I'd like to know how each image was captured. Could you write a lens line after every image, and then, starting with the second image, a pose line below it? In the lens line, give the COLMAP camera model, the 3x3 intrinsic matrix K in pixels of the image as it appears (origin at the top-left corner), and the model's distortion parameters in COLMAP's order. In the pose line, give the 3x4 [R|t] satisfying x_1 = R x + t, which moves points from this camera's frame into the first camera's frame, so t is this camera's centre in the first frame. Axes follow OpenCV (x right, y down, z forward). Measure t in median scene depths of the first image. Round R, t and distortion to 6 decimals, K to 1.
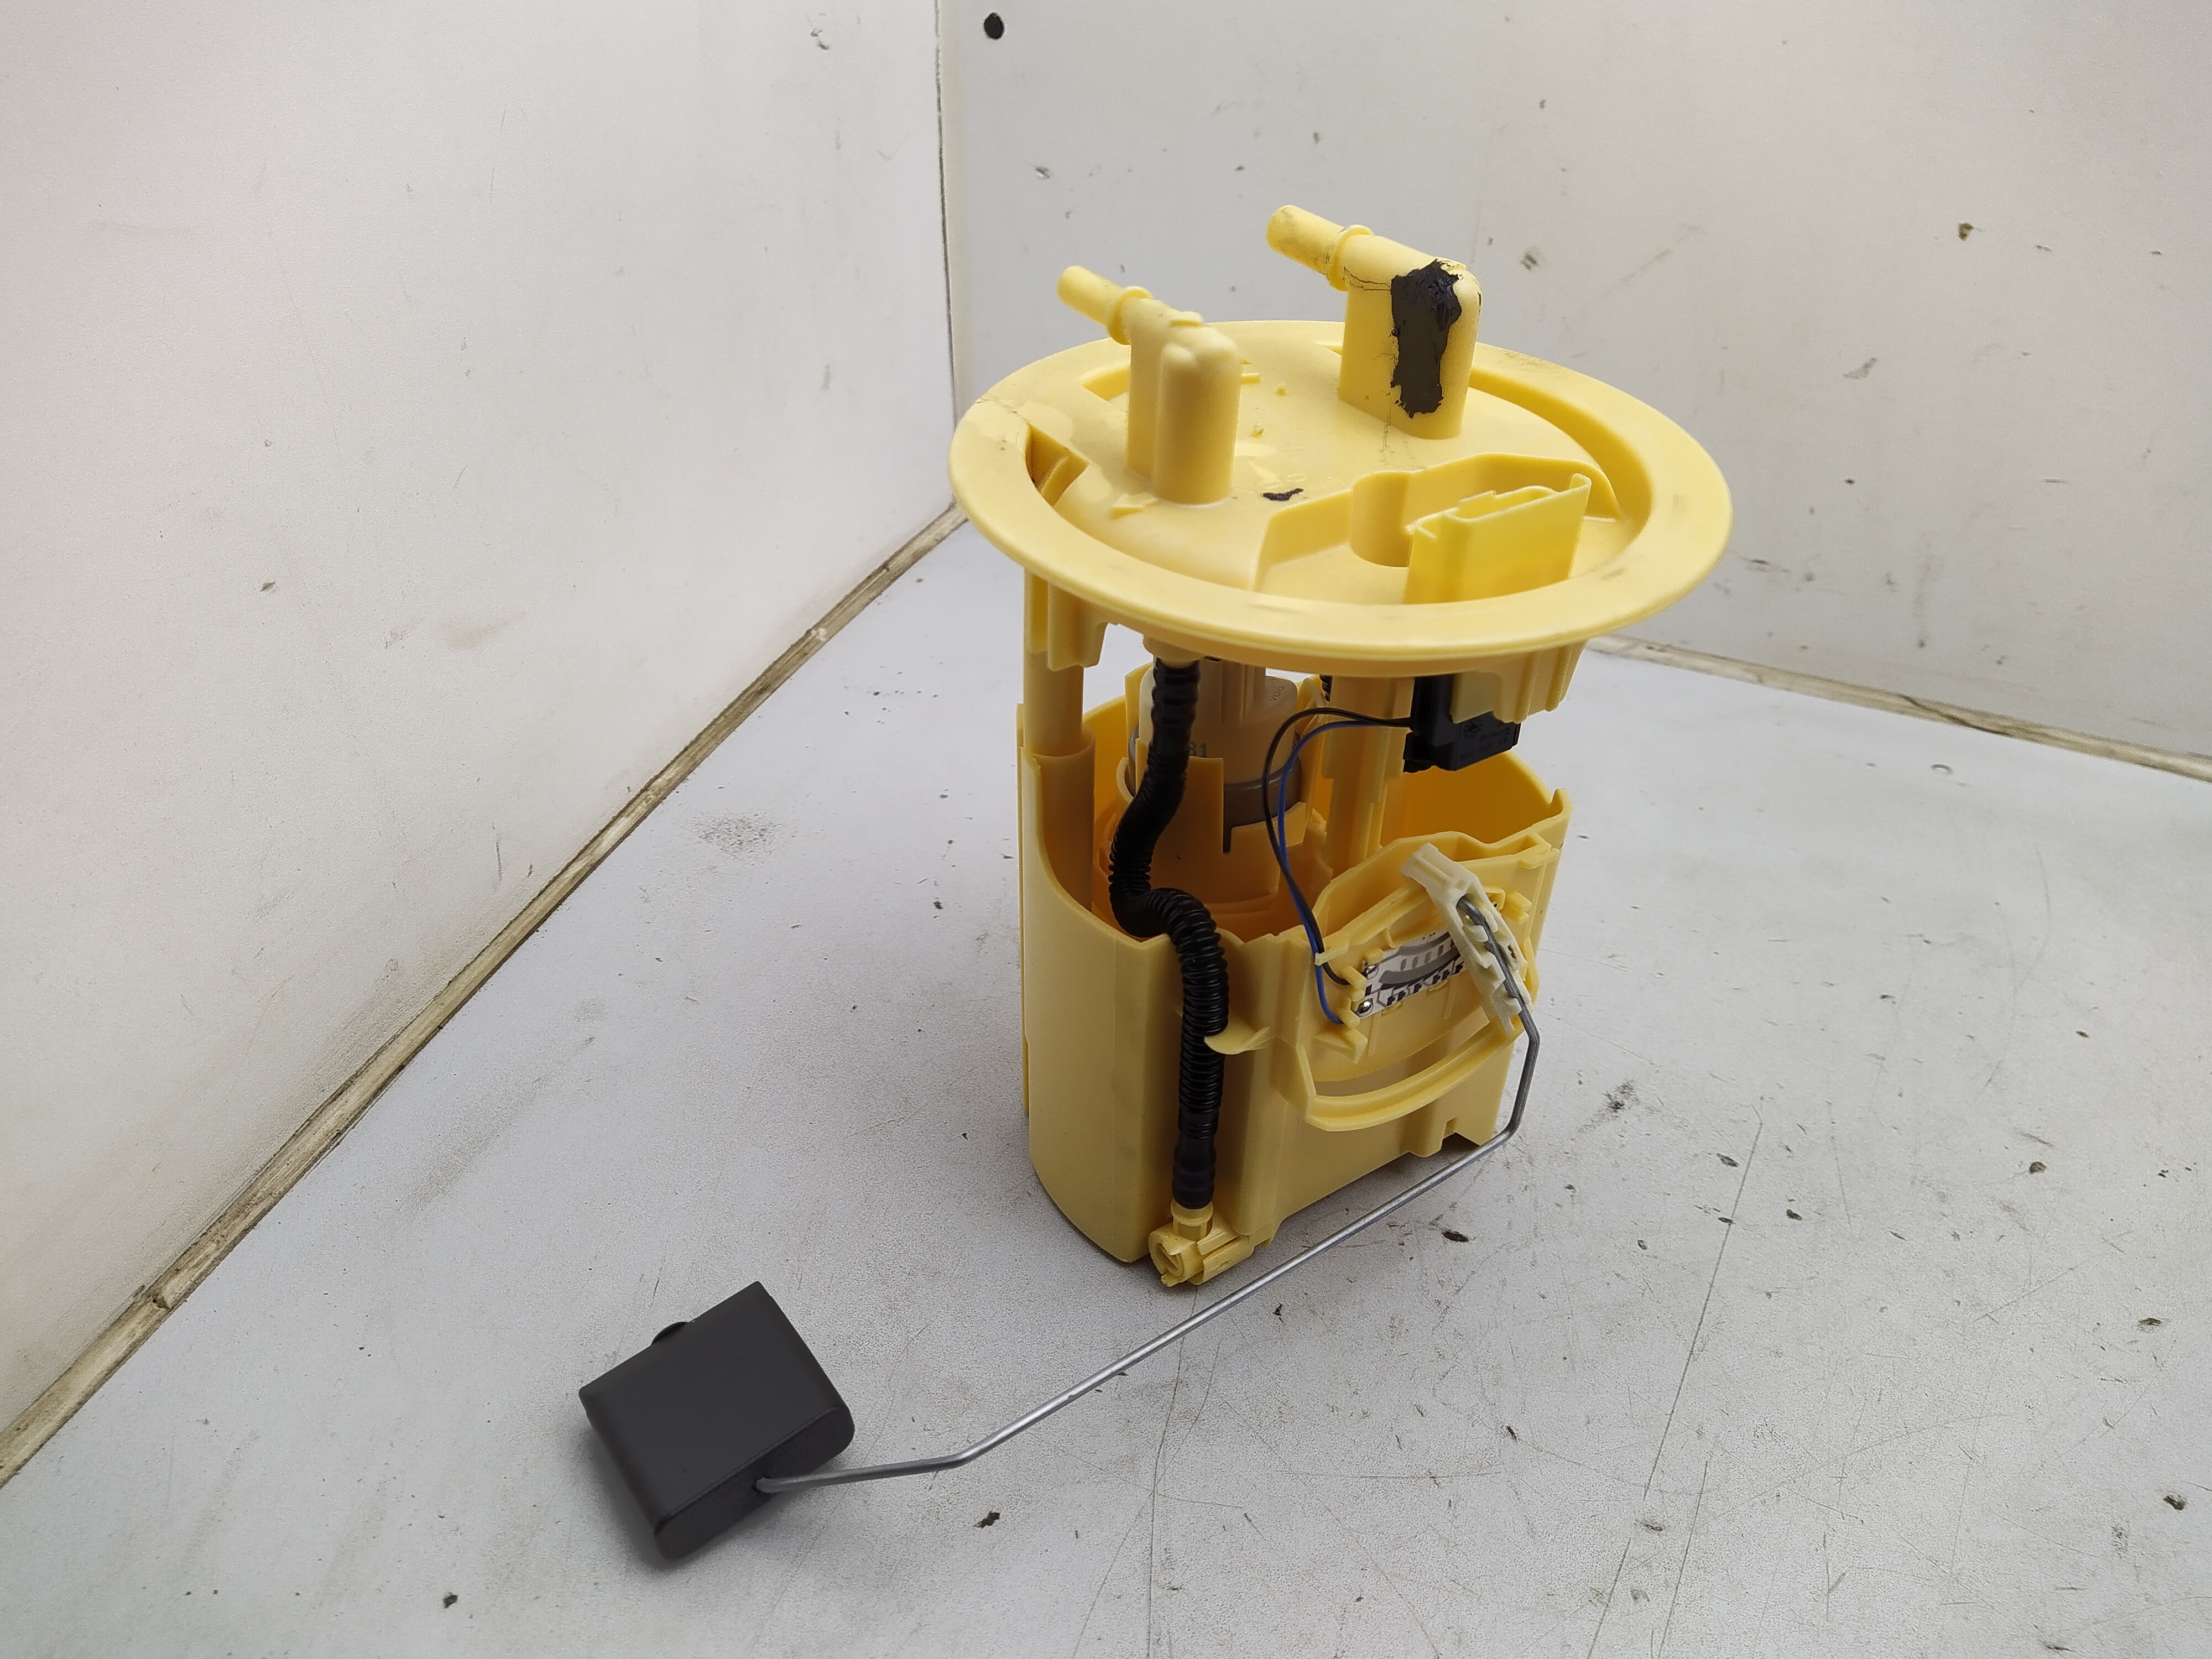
lens RADIAL K [[1659.1, 0, 1108.4], [0, 1659.1, 813.4], [0, 0, 1]] dist [0.115358, -0.192481]
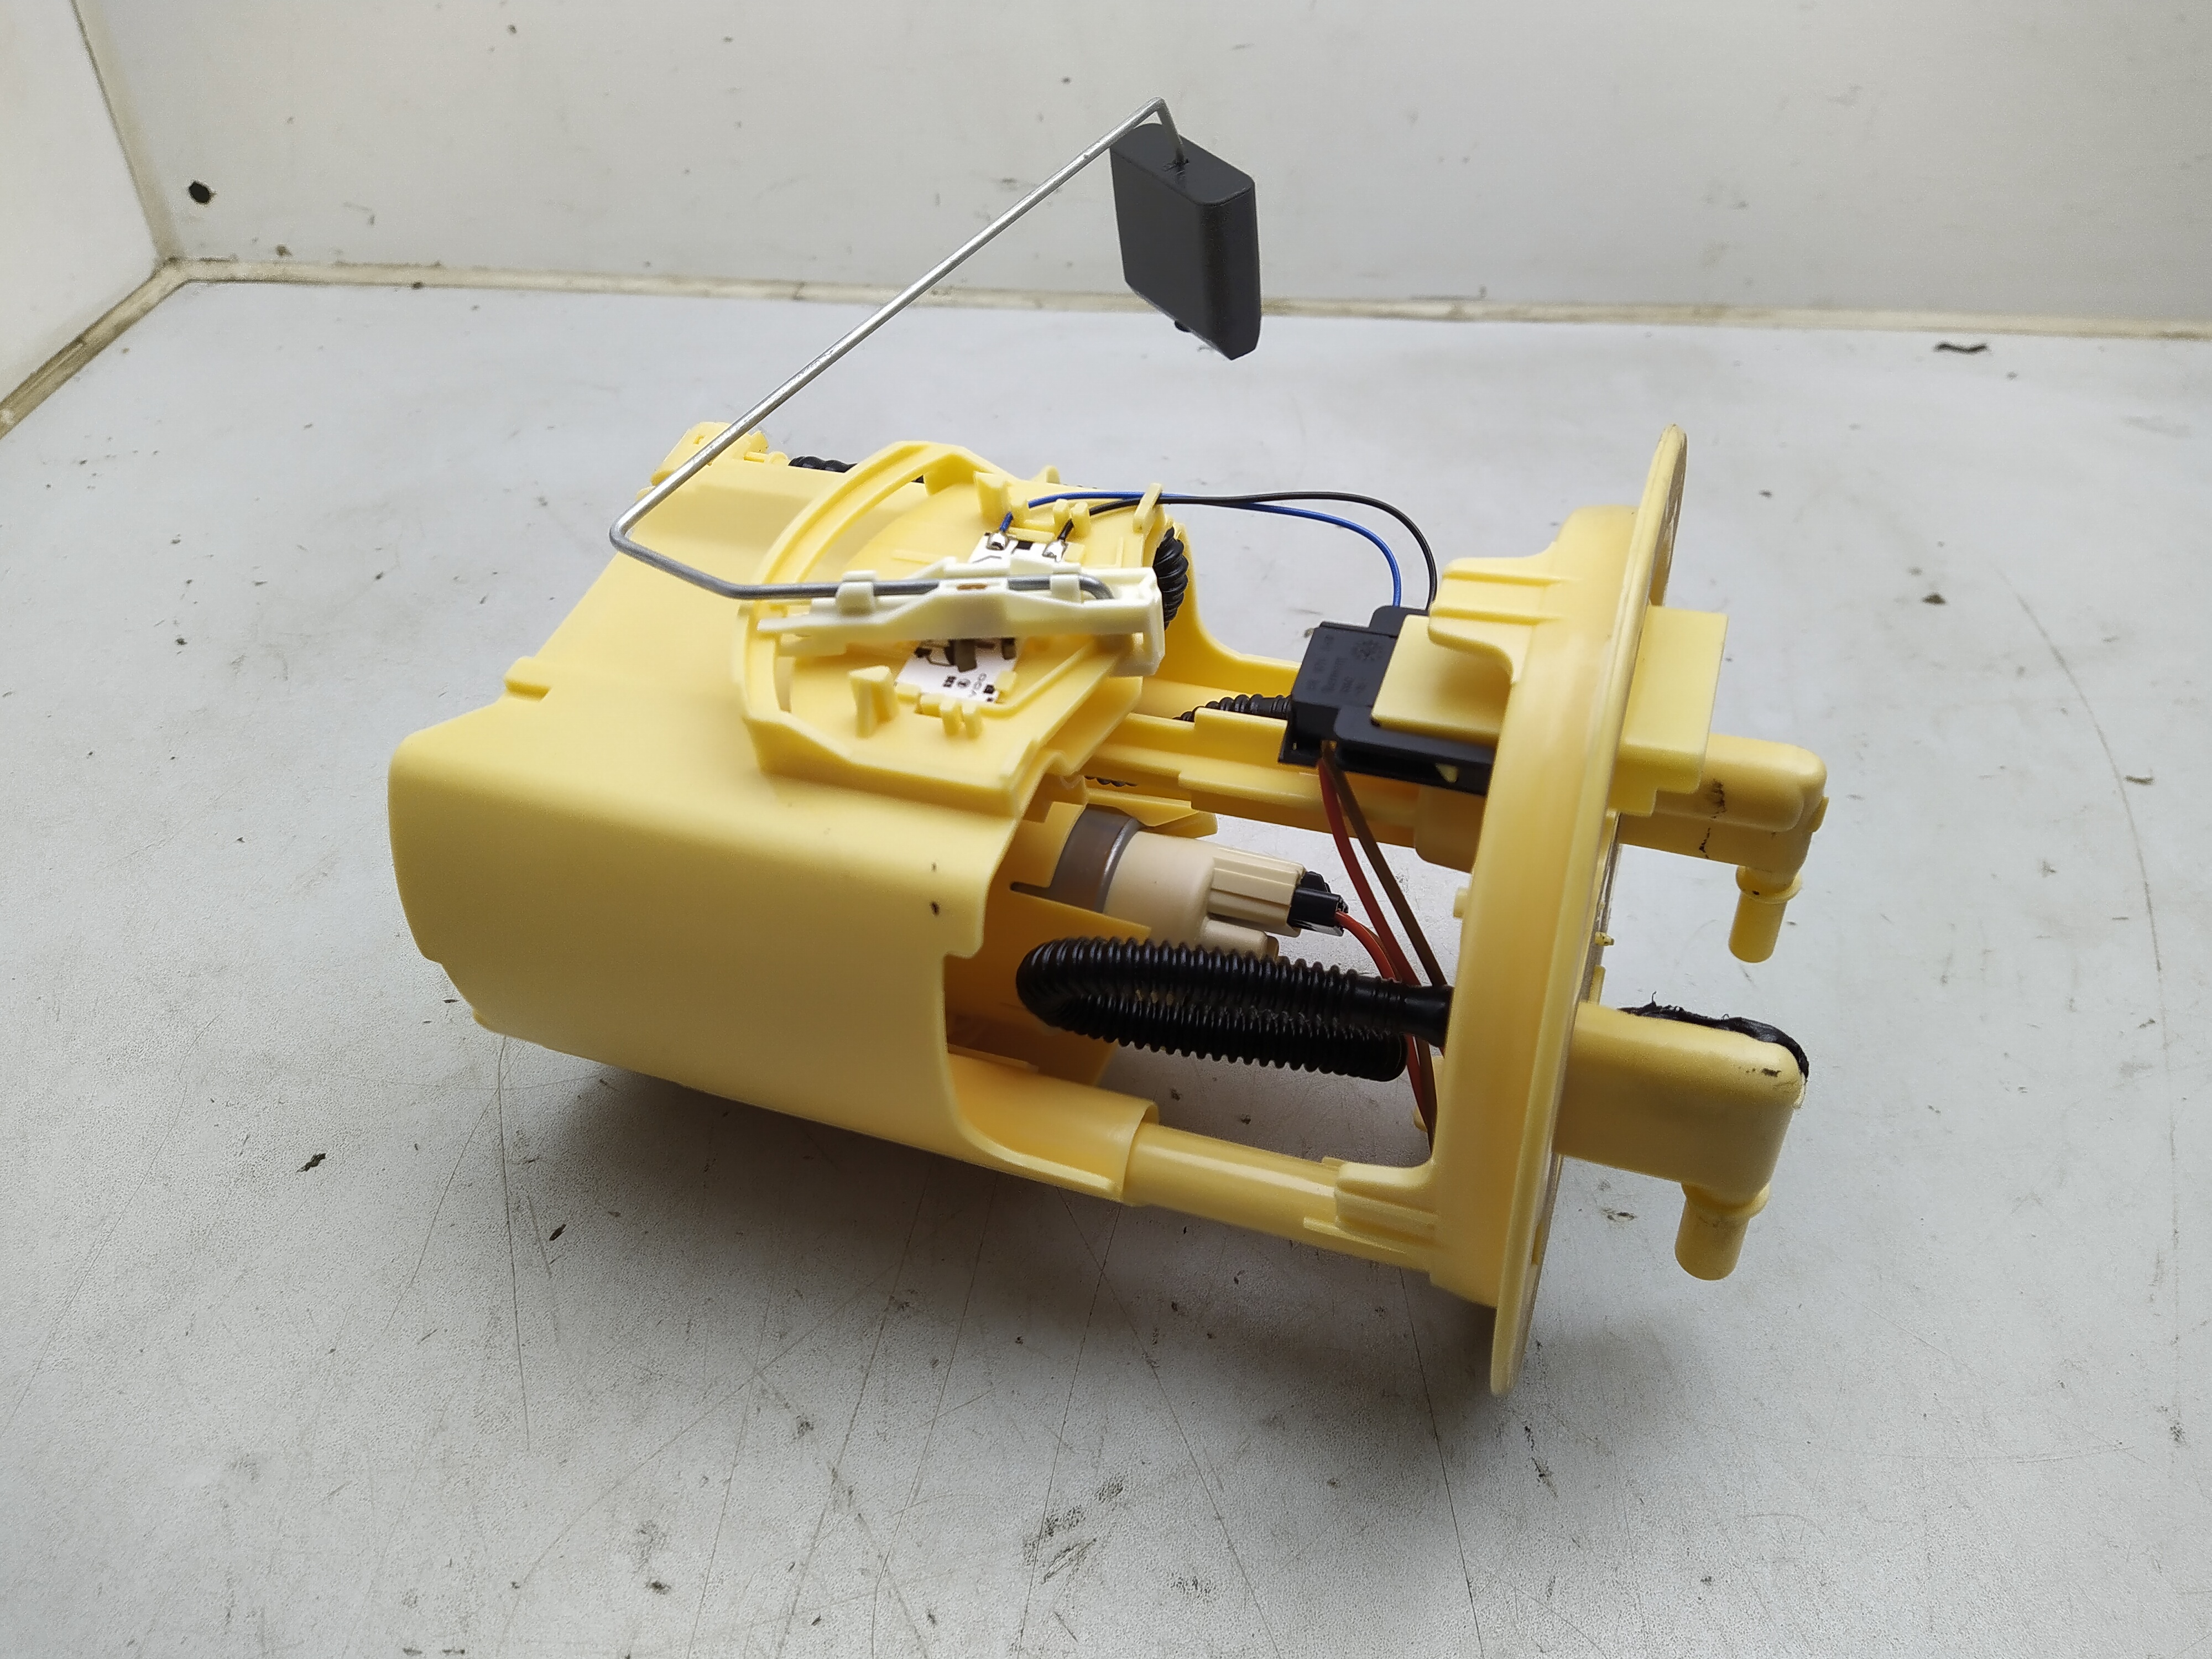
lens RADIAL K [[1659.3, 0, 1098.4], [0, 1659.3, 813.1], [0, 0, 1]] dist [0.091448, -0.147530]
pose [[0.931130, -0.239210, 0.275275, 0.079285], [0.218880, 0.970319, 0.102821, 0.152057], [-0.291701, -0.035488, 0.955851, -0.000299]]
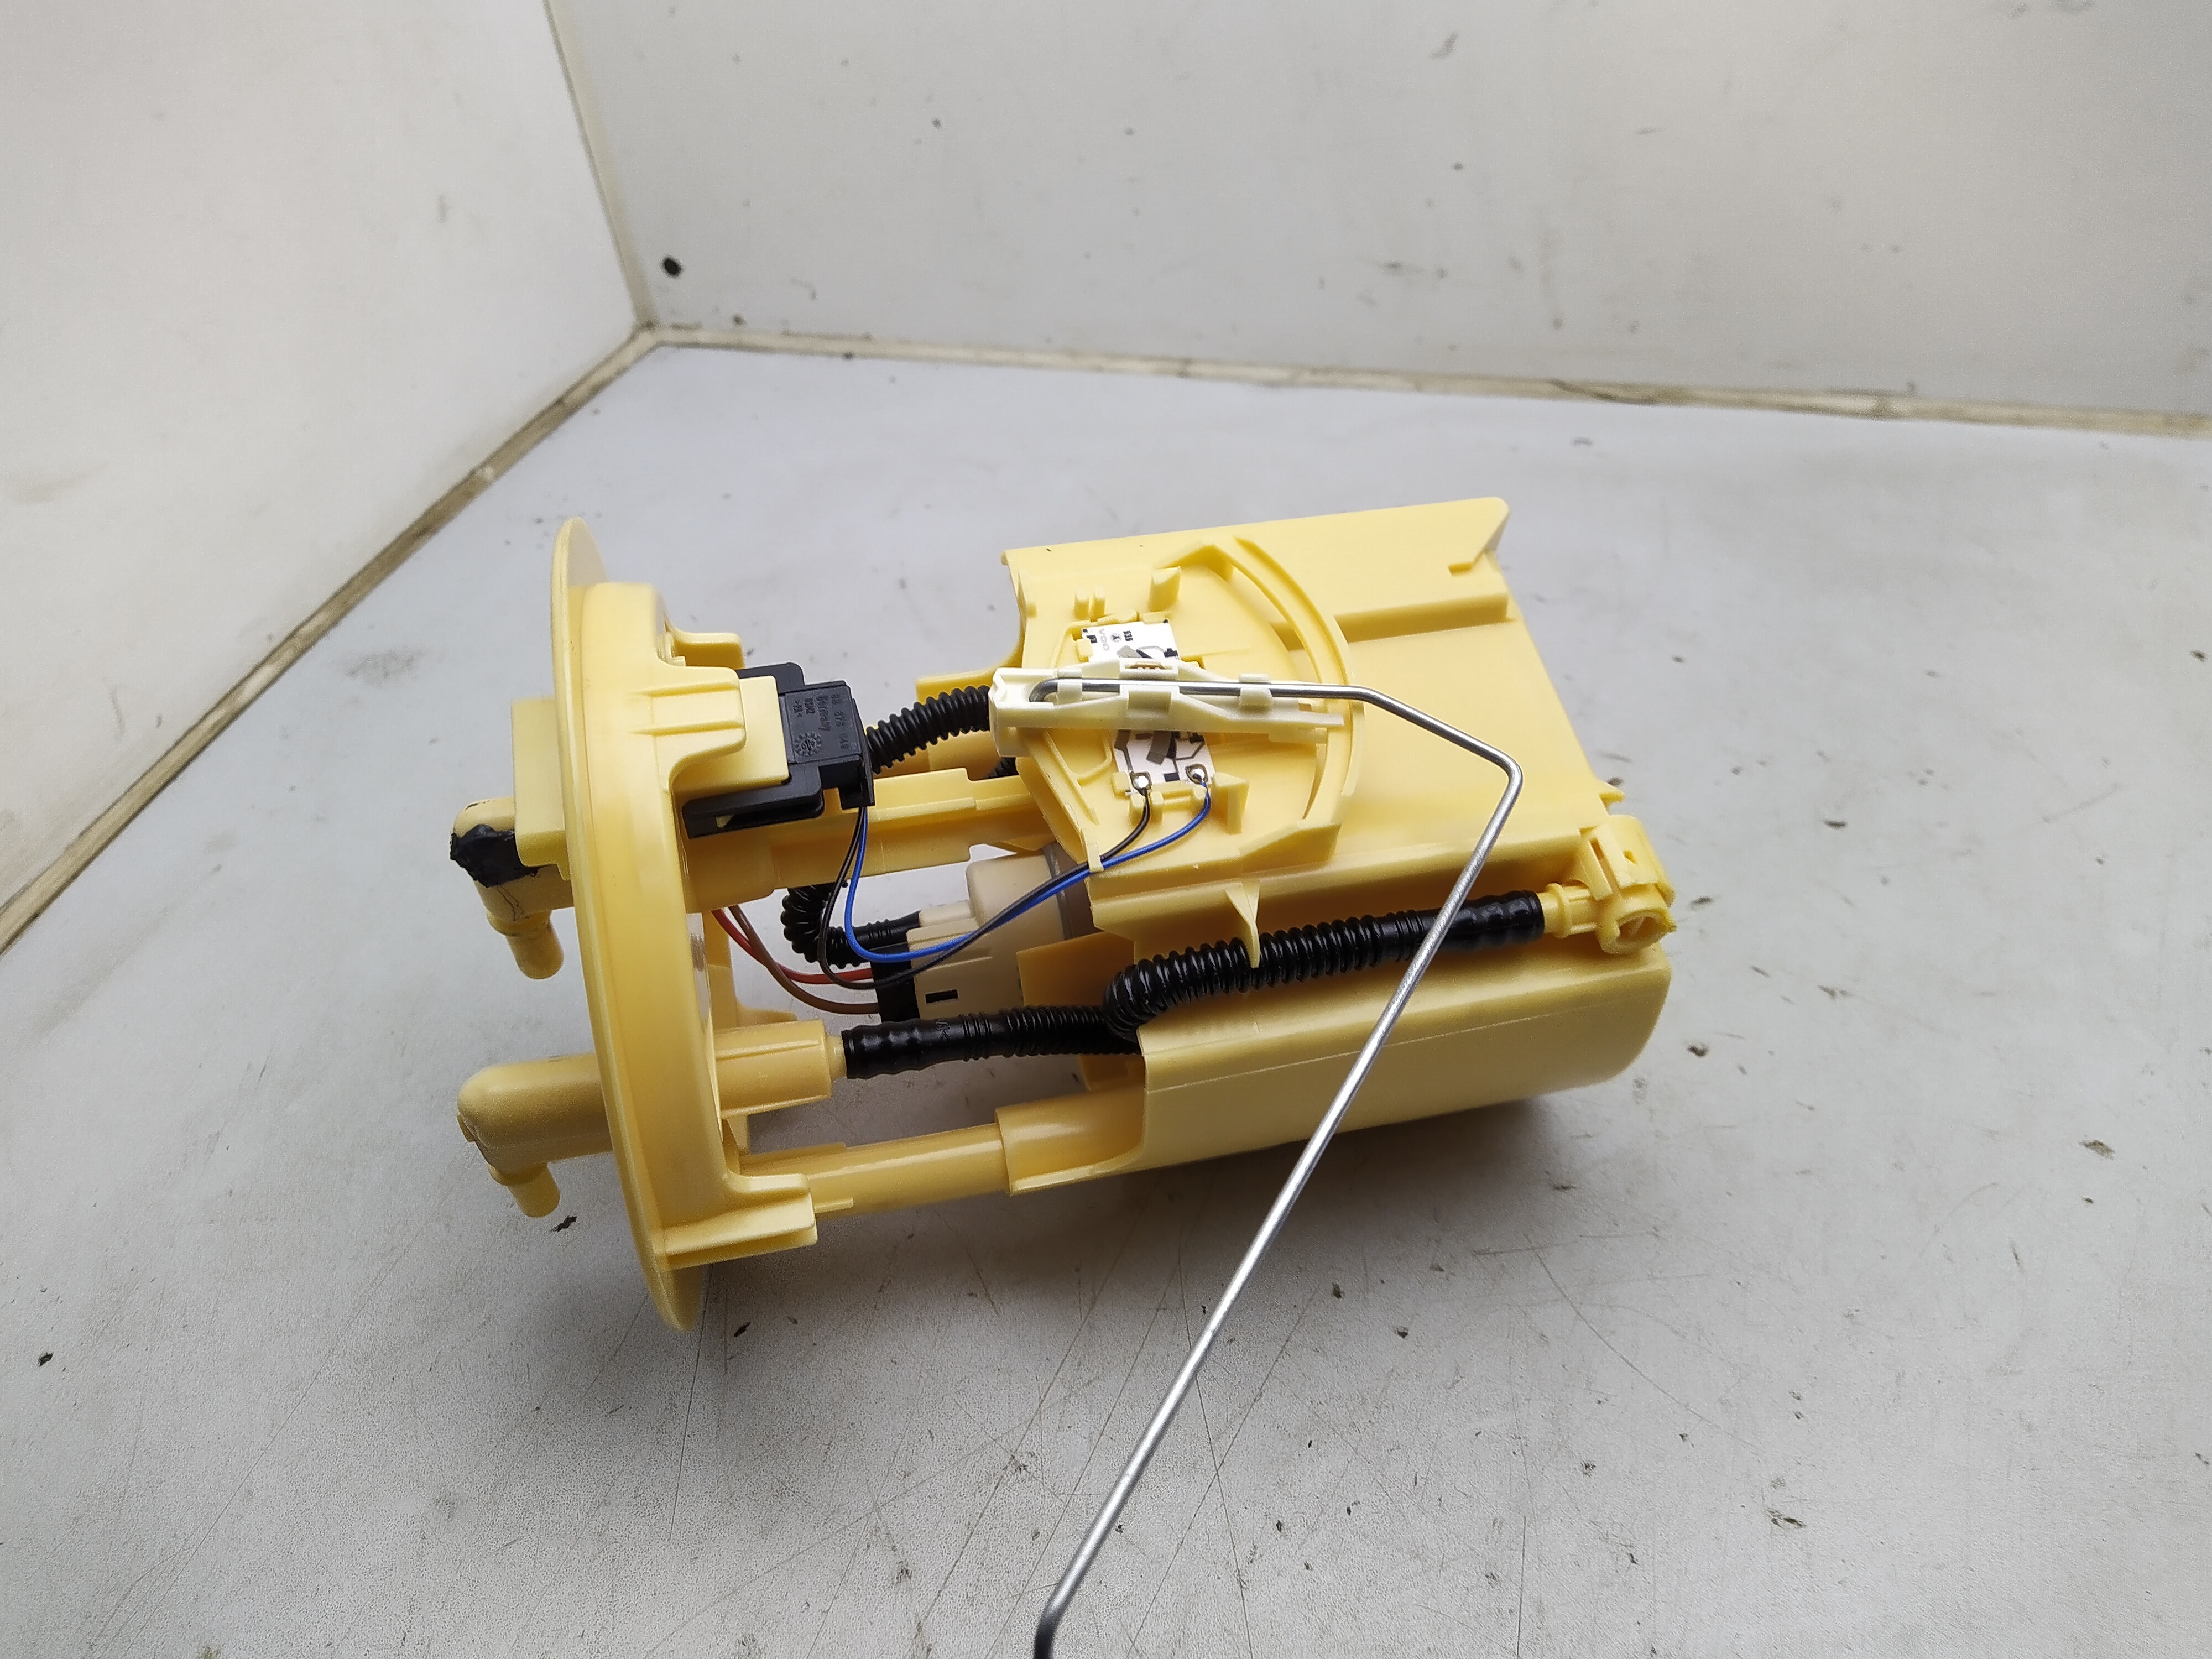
lens RADIAL K [[1627.8, 0, 1106.0], [0, 1627.8, 829.5], [0, 0, 1]] dist [0.110980, -0.196796]
pose [[0.989311, -0.145779, 0.003440, 0.192732], [0.145046, 0.986216, 0.079617, 0.093978], [-0.014999, -0.078267, 0.996820, -0.008381]]
